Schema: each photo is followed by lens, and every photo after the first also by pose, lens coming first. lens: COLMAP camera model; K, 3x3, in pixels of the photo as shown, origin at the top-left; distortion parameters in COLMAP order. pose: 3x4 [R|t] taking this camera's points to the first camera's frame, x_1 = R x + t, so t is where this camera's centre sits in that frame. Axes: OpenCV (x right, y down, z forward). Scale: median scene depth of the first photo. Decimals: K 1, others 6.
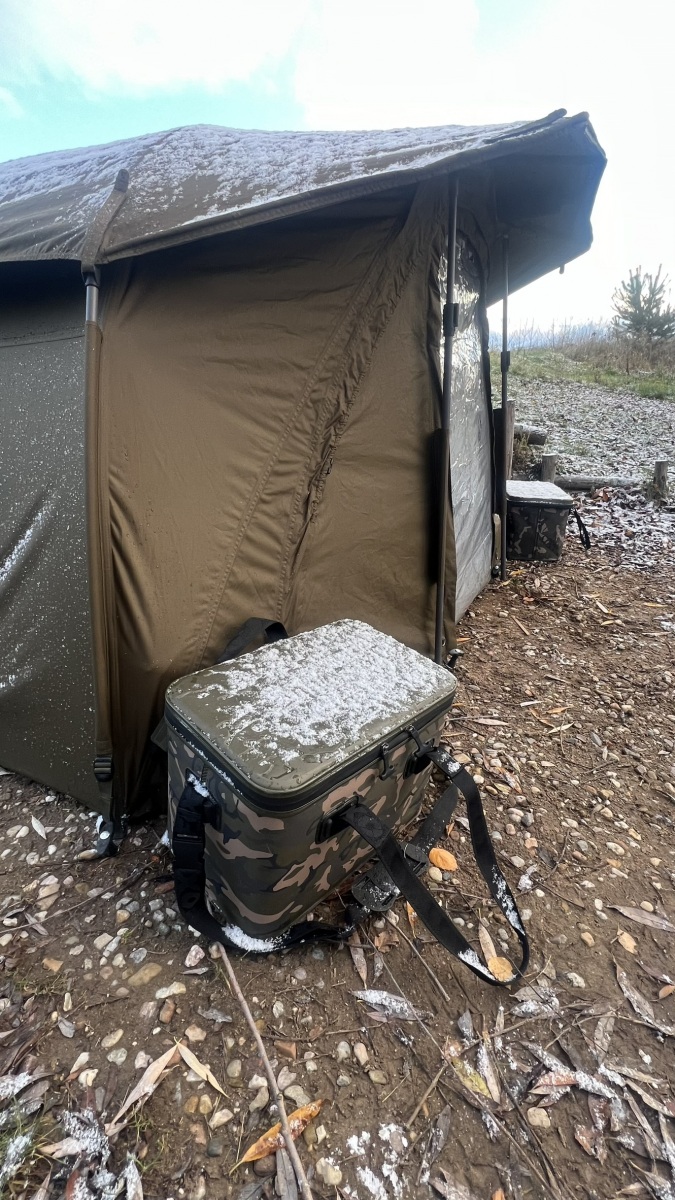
lens RADIAL K [[479.8, 0, 337.5], [0, 479.8, 600.0], [0, 0, 1]] dist [-0.001555, -0.000161]
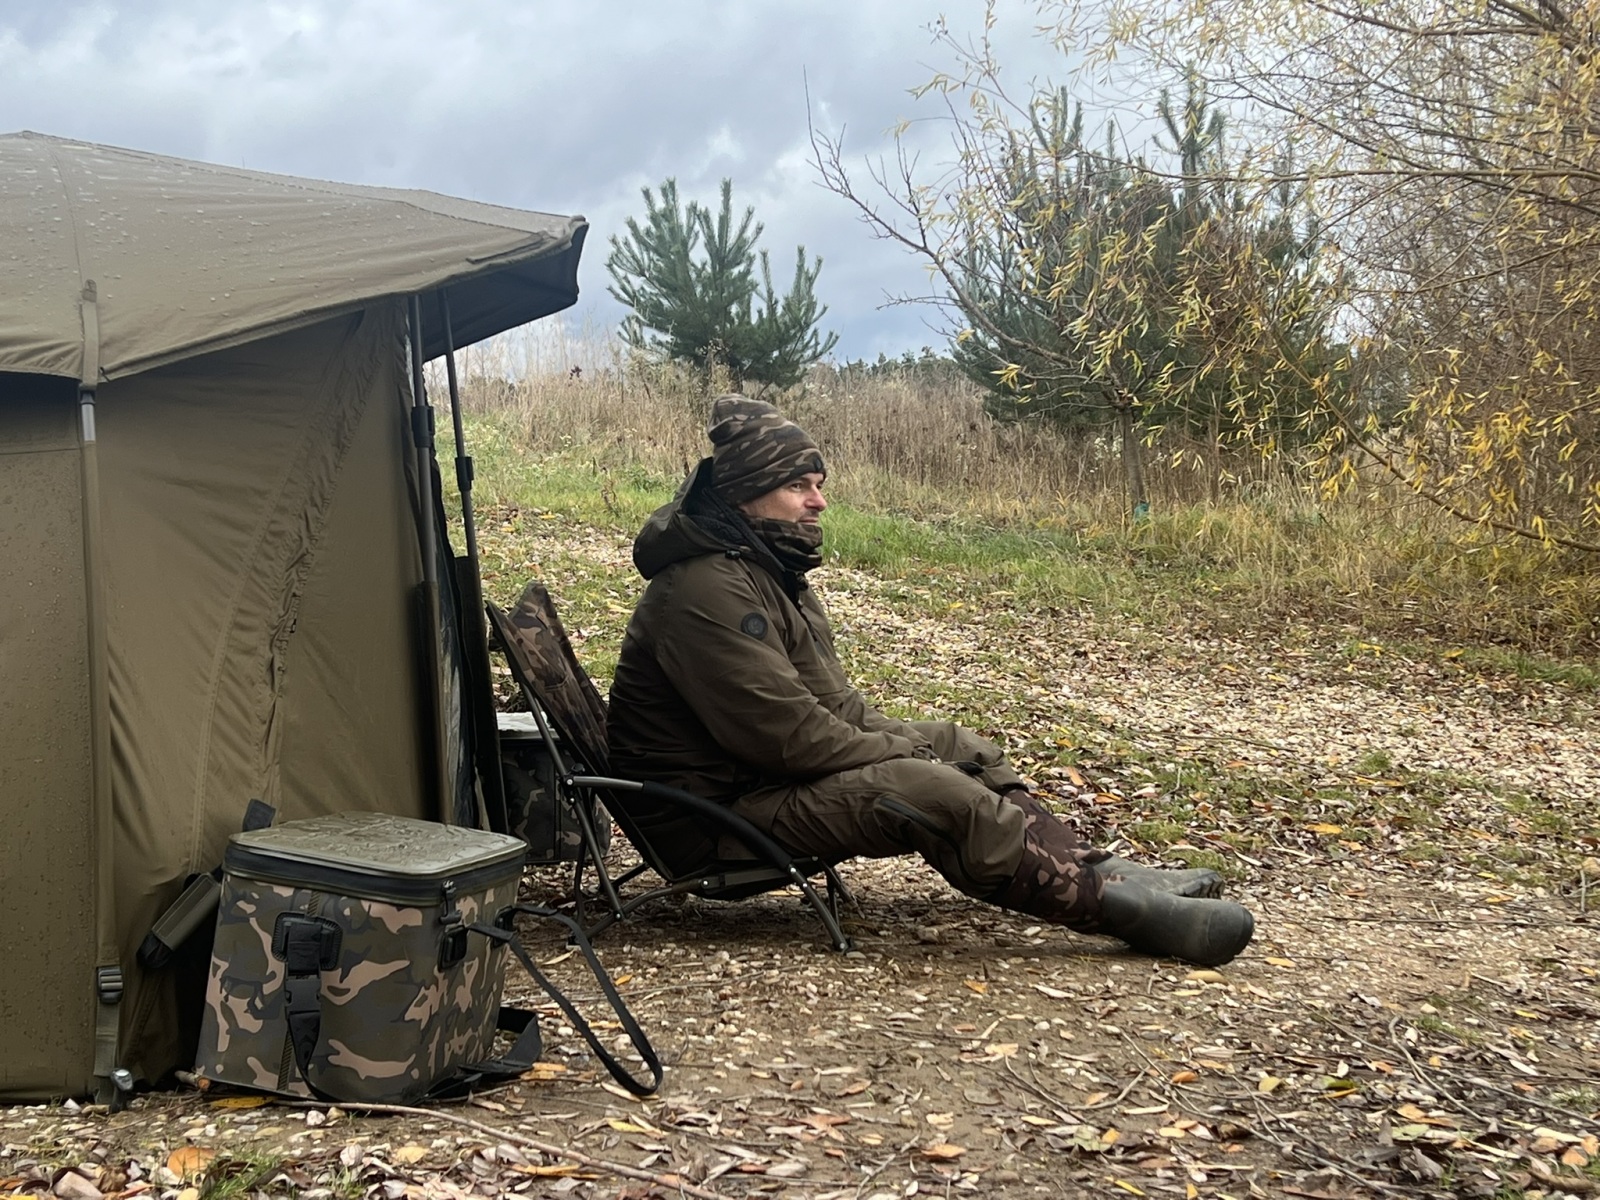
lens RADIAL K [[2340.7, 0, 806.4], [0, 2340.7, 623.6], [0, 0, 1]] dist [0.183004, -0.622465]
pose [[0.854831, 0.004416, 0.518887, -1.147896], [0.183939, 0.932453, -0.310962, 0.908646], [-0.485211, 0.361263, 0.796278, -2.047924]]
